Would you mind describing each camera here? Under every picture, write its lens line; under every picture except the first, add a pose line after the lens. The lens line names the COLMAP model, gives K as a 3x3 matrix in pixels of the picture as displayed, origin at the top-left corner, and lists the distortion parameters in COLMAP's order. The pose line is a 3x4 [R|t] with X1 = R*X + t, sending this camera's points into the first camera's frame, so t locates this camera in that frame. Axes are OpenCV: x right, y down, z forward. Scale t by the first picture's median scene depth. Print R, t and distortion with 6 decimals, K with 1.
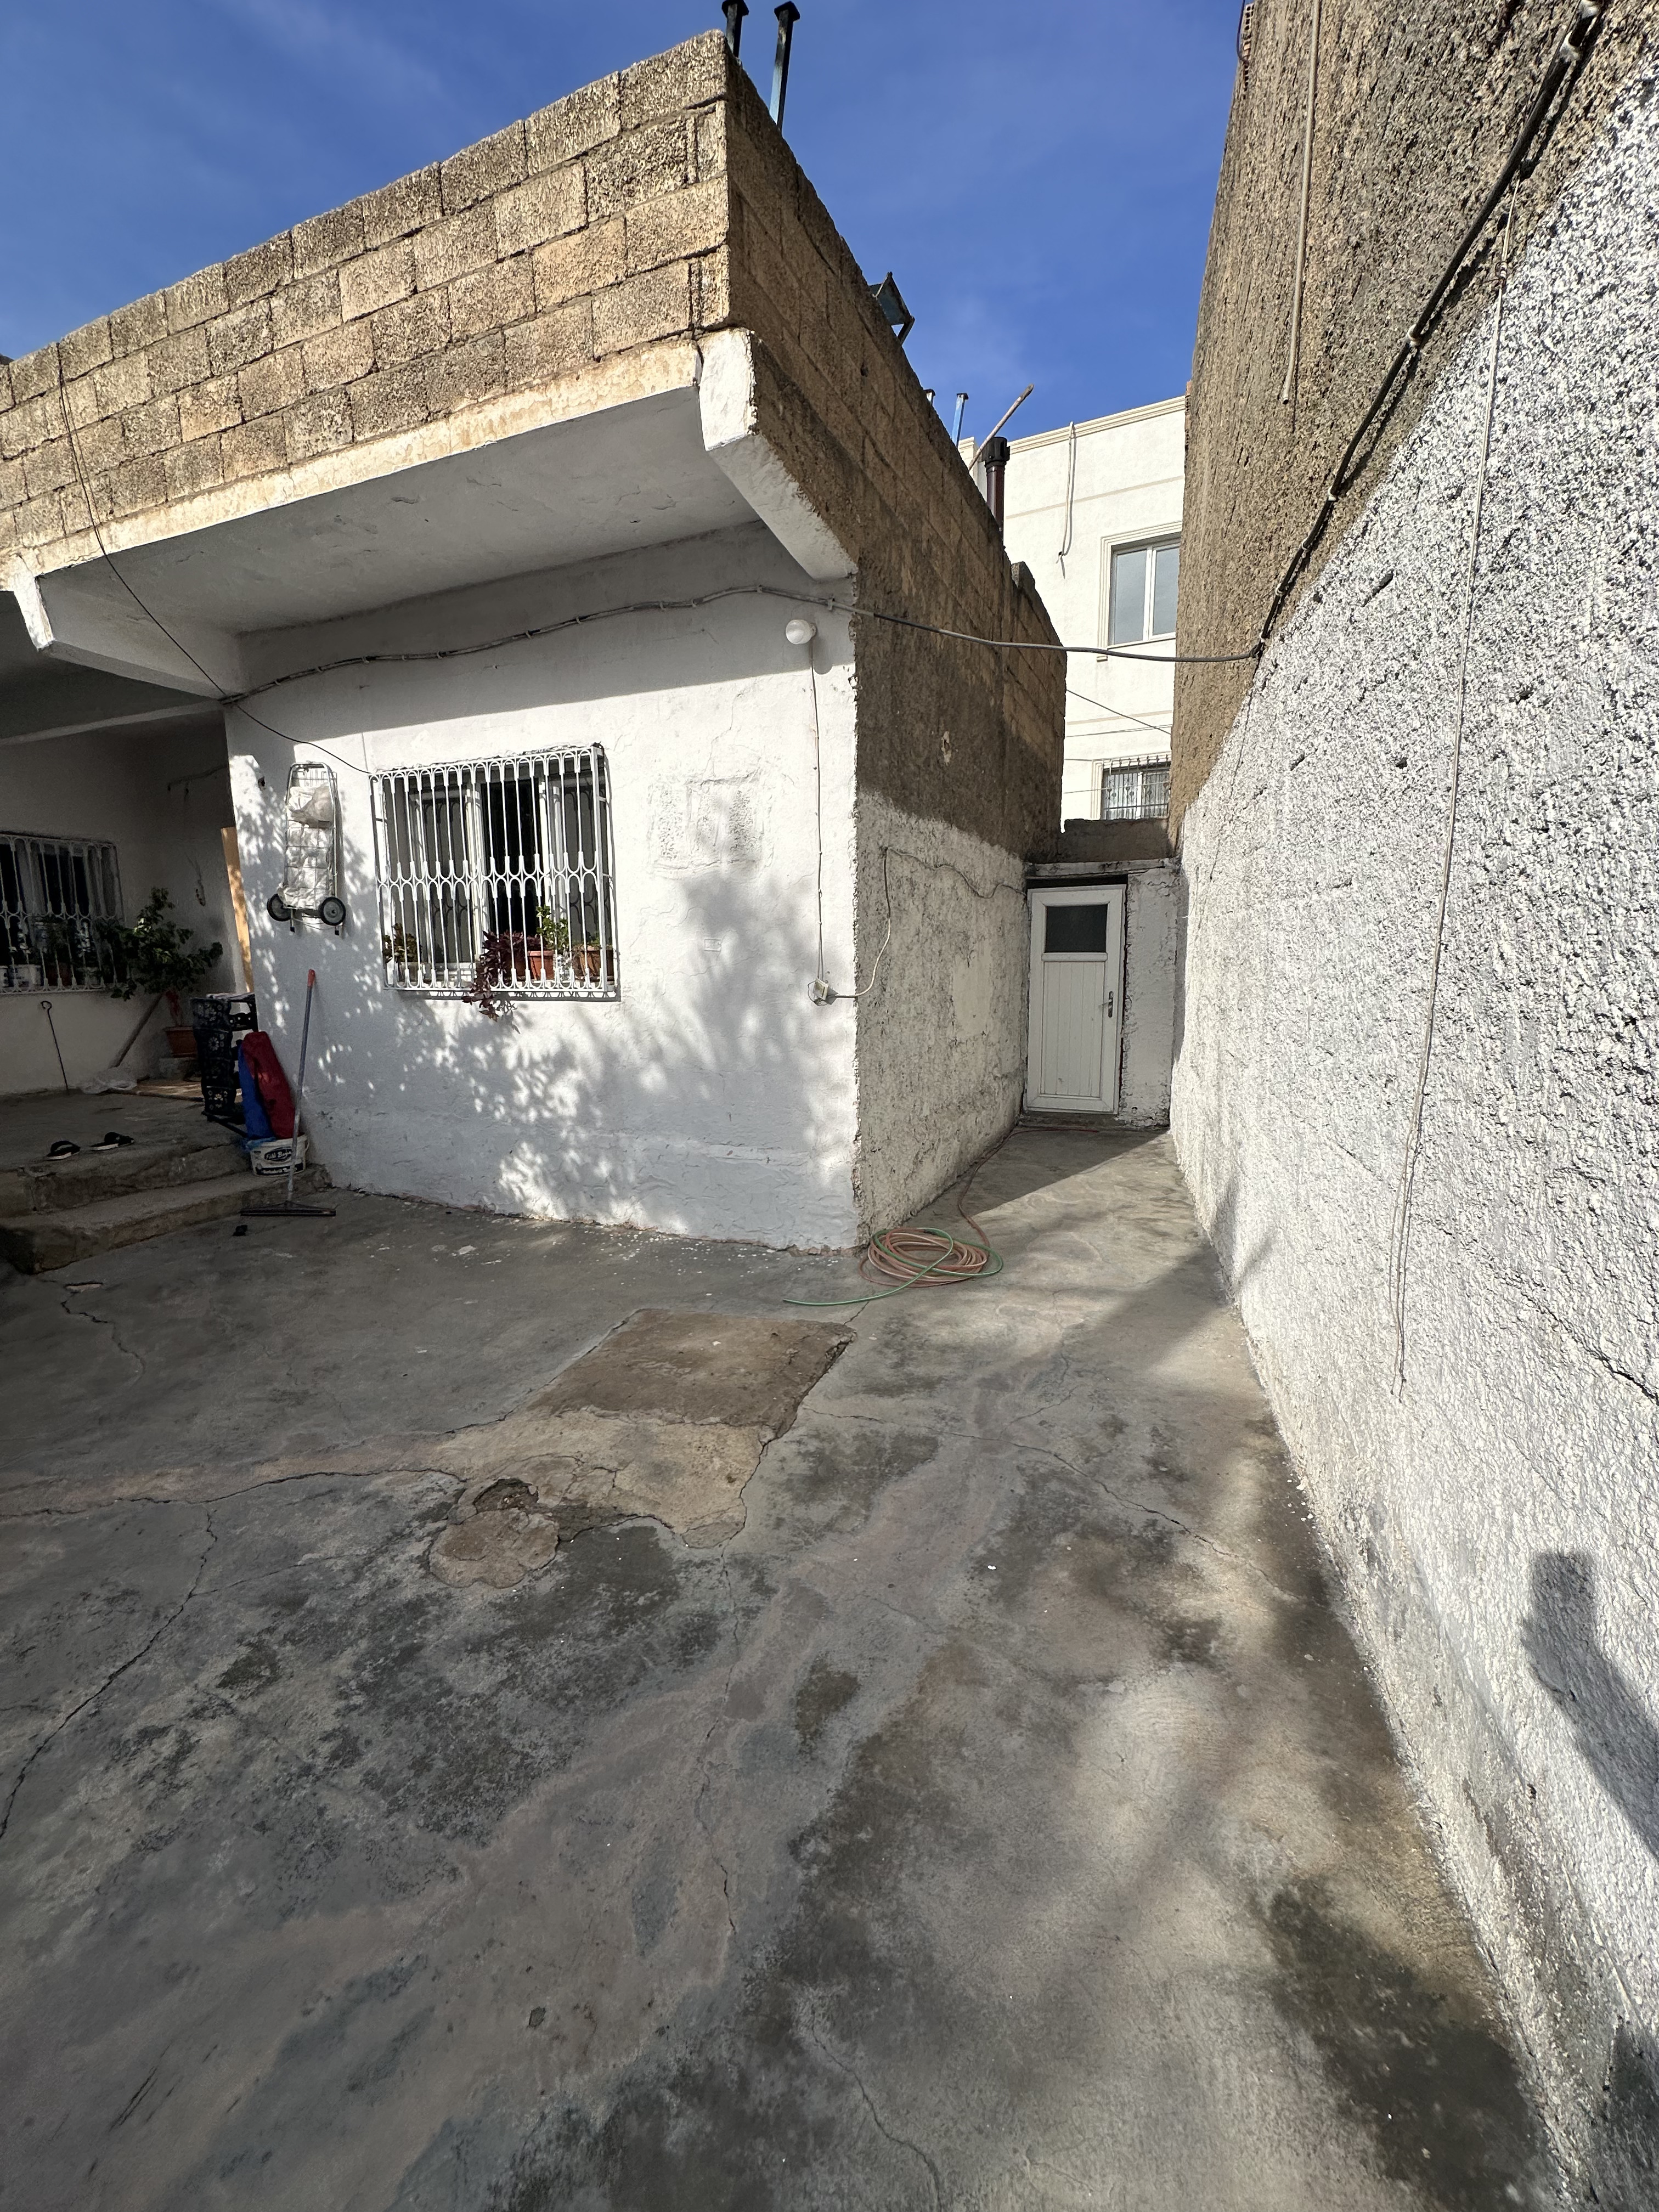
lens RADIAL K [[881.7, 0, 832.7], [0, 881.7, 1104.1], [0, 0, 1]] dist [-0.005006, 0.000782]
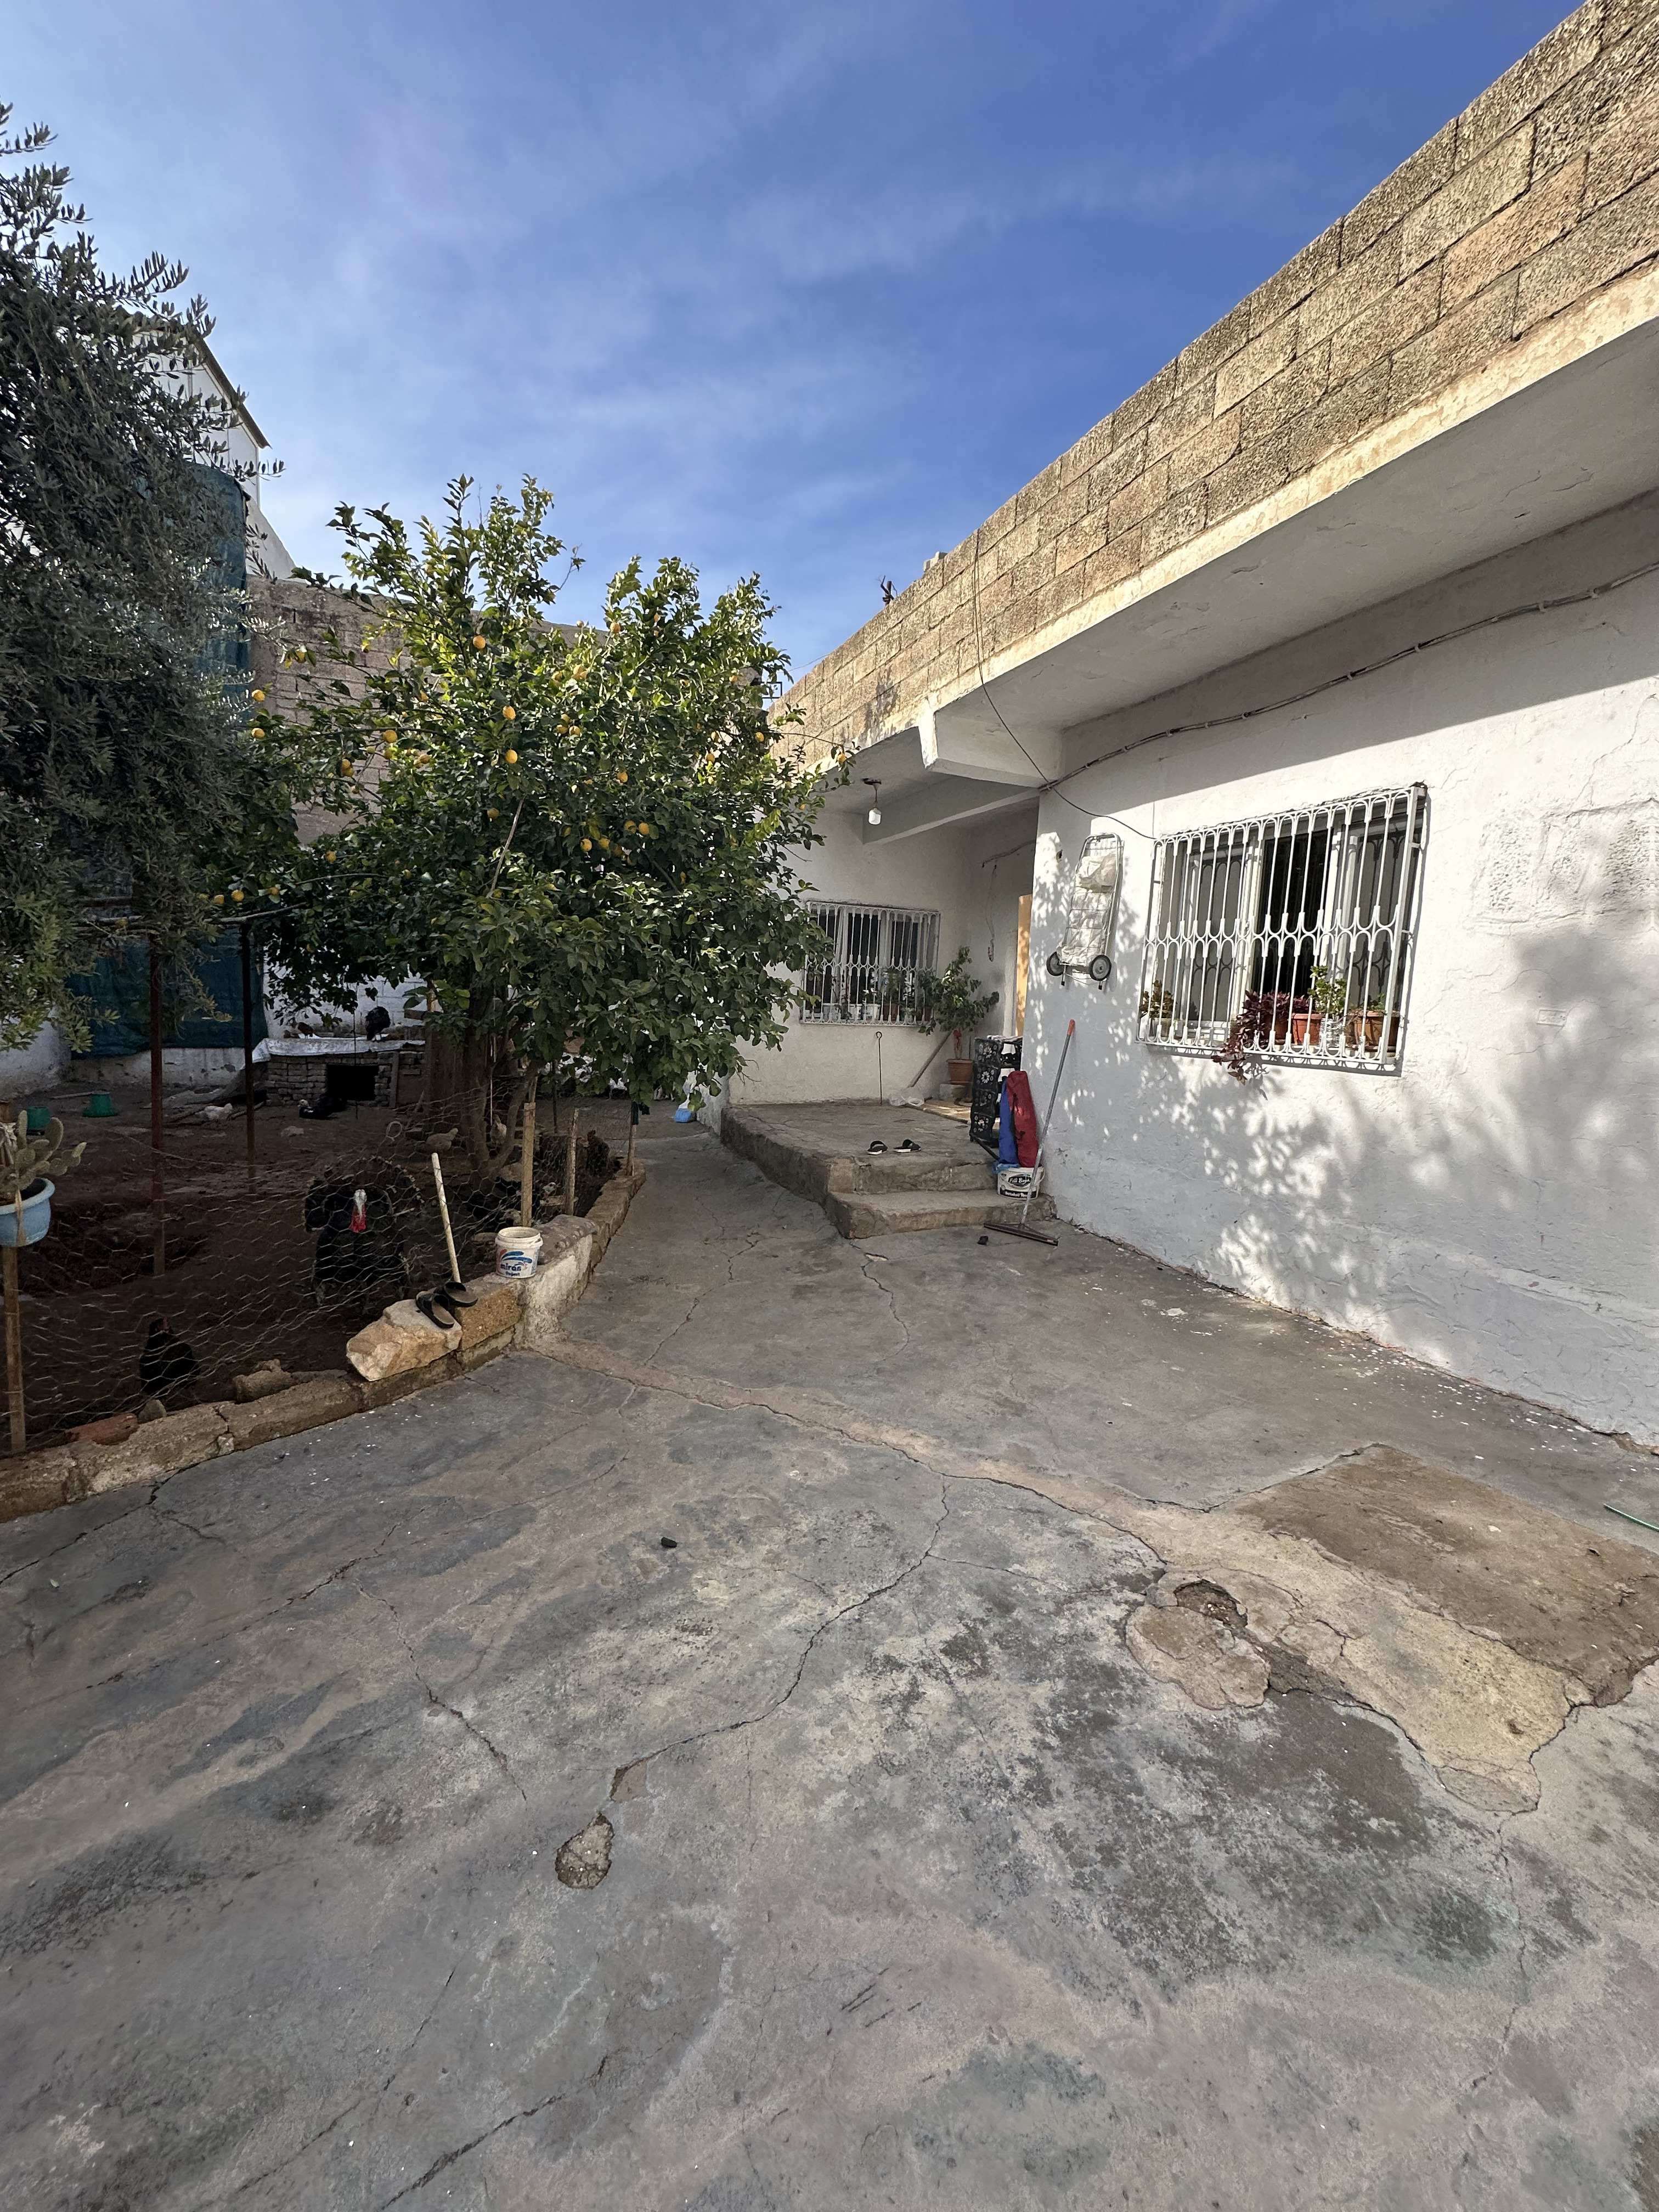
lens RADIAL K [[883.4, 0, 828.2], [0, 883.4, 1103.8], [0, 0, 1]] dist [-0.005161, 0.000837]
pose [[0.716445, 0.118429, -0.687518, -0.048755], [-0.160441, 0.987041, 0.002833, -0.003840], [0.678944, 0.108276, 0.726162, 0.002625]]
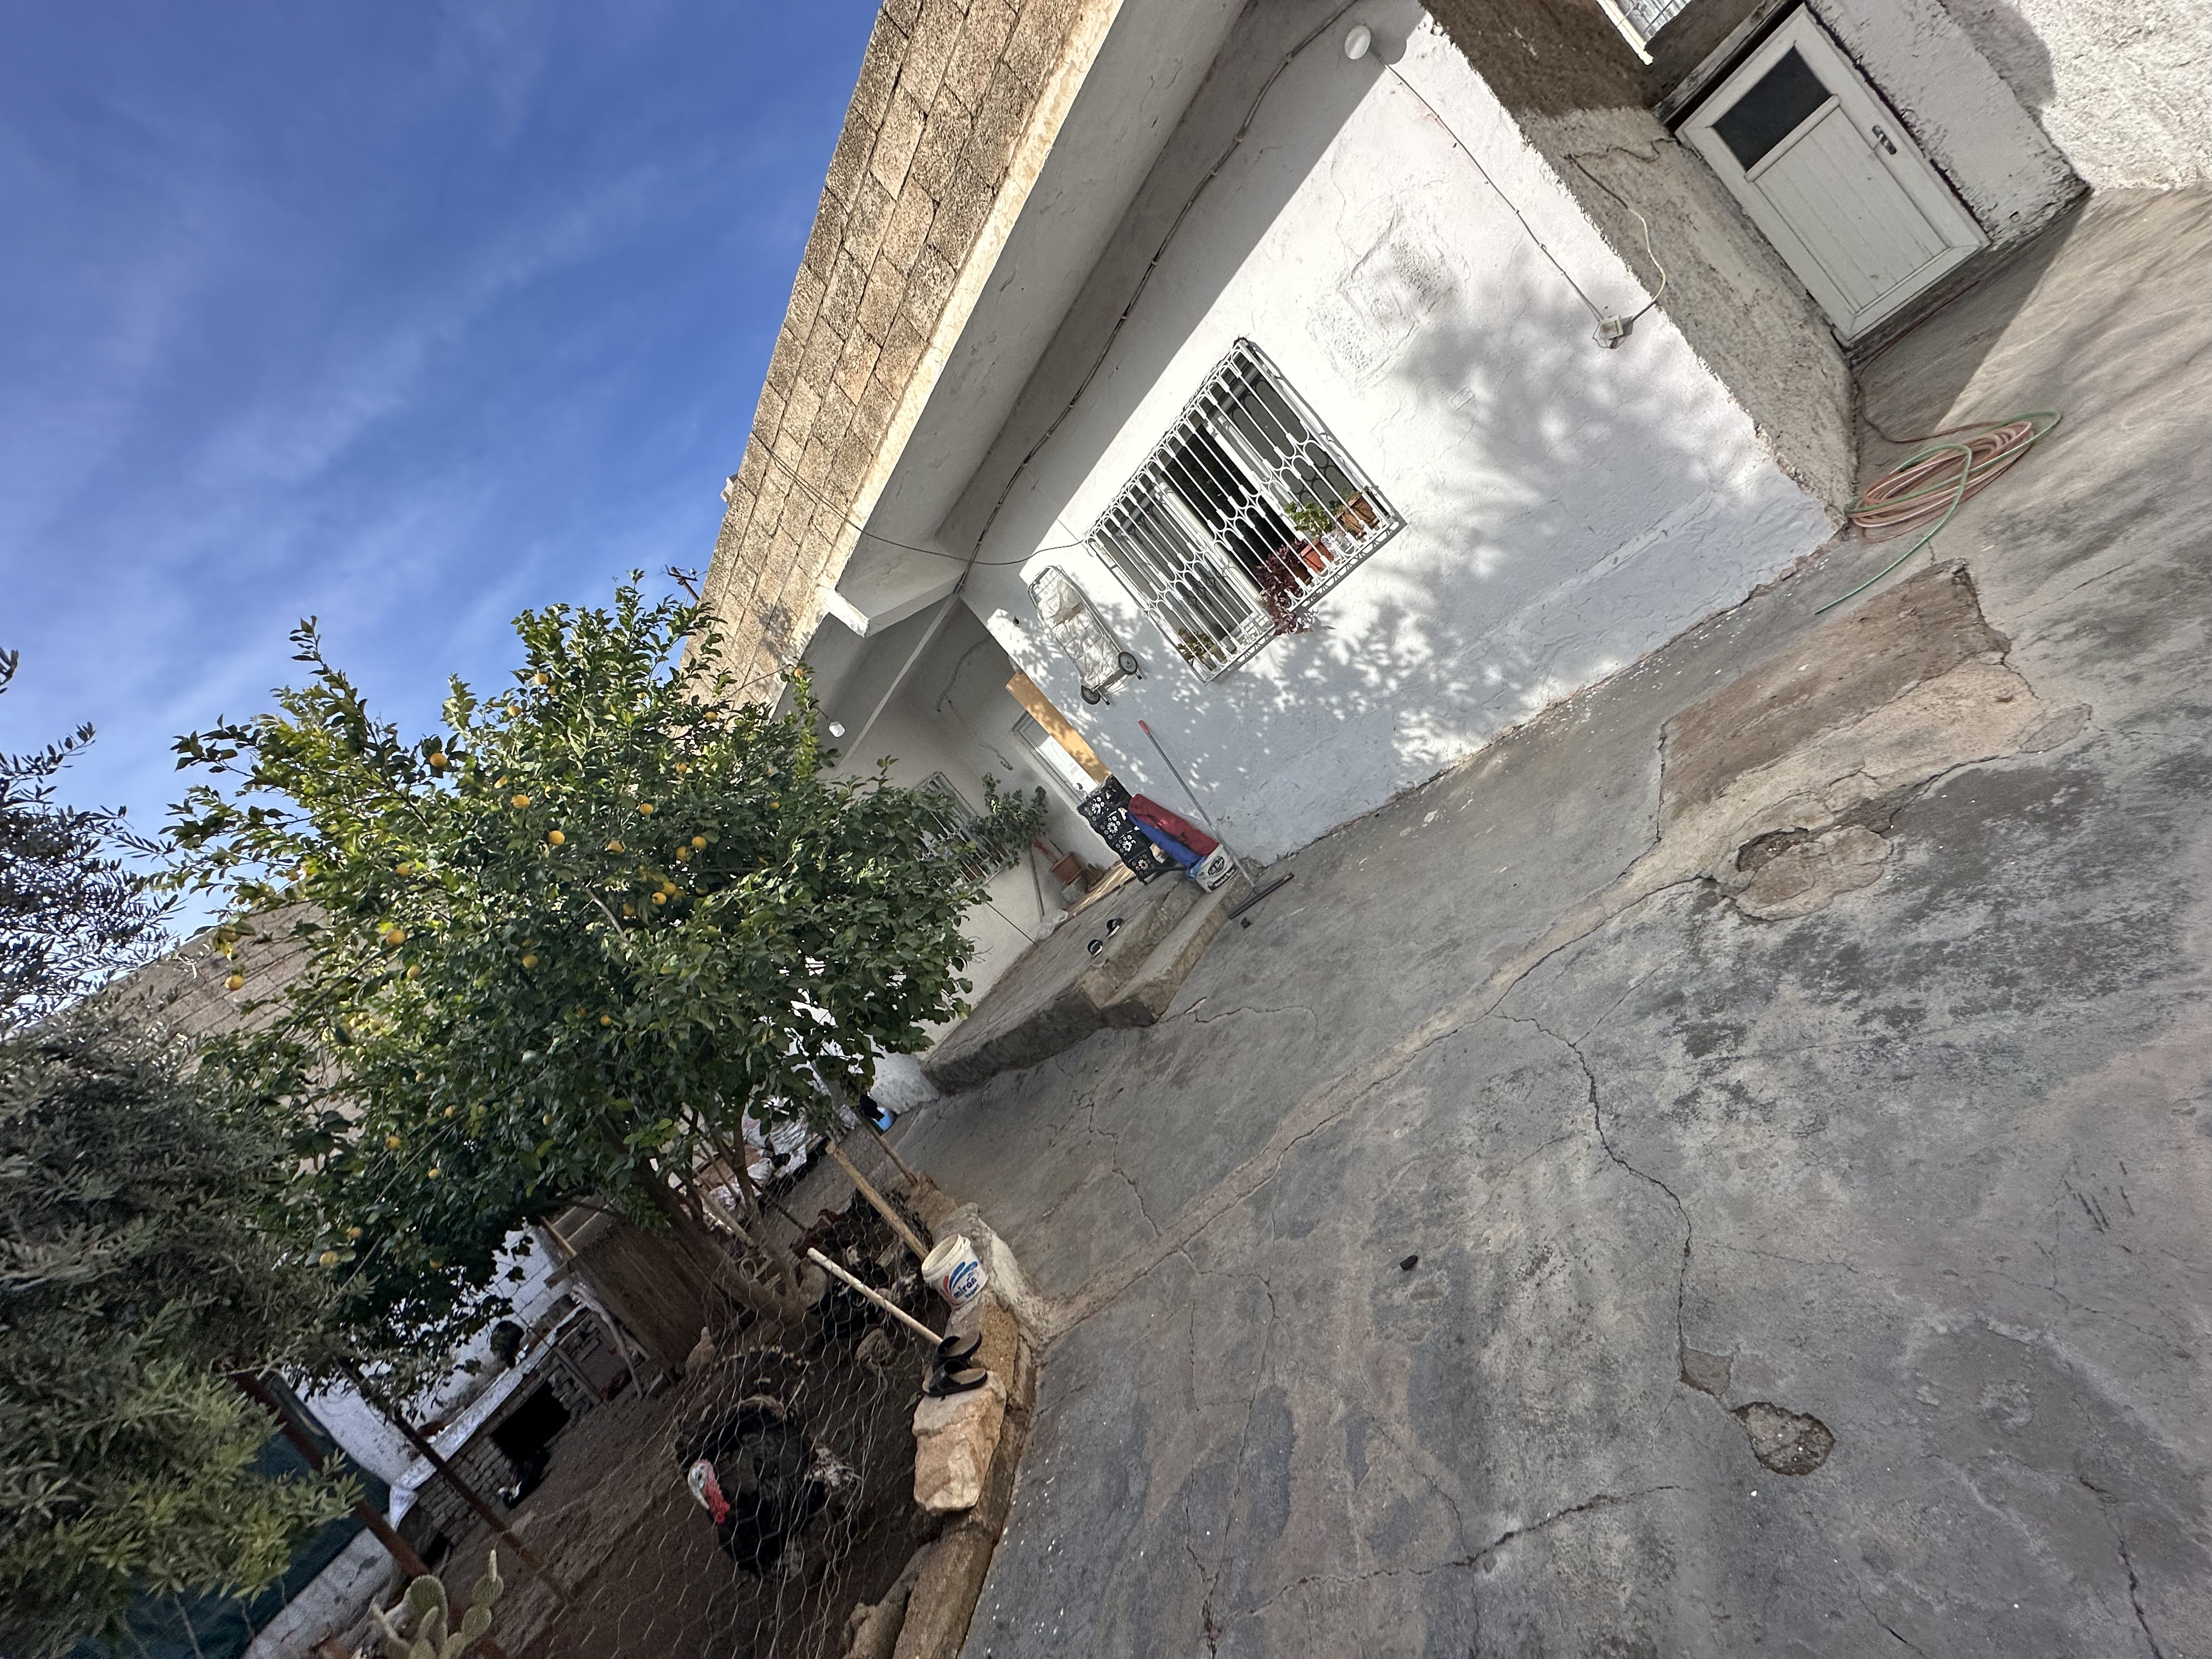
lens RADIAL K [[883.7, 0, 1107.9], [0, 883.7, 827.5], [0, 0, 1]] dist [-0.000746, 0.000328]
pose [[0.697965, -0.571693, -0.431290, -0.252315], [0.597026, 0.797110, -0.090424, 0.045307], [0.395481, -0.194378, 0.897670, -0.091175]]
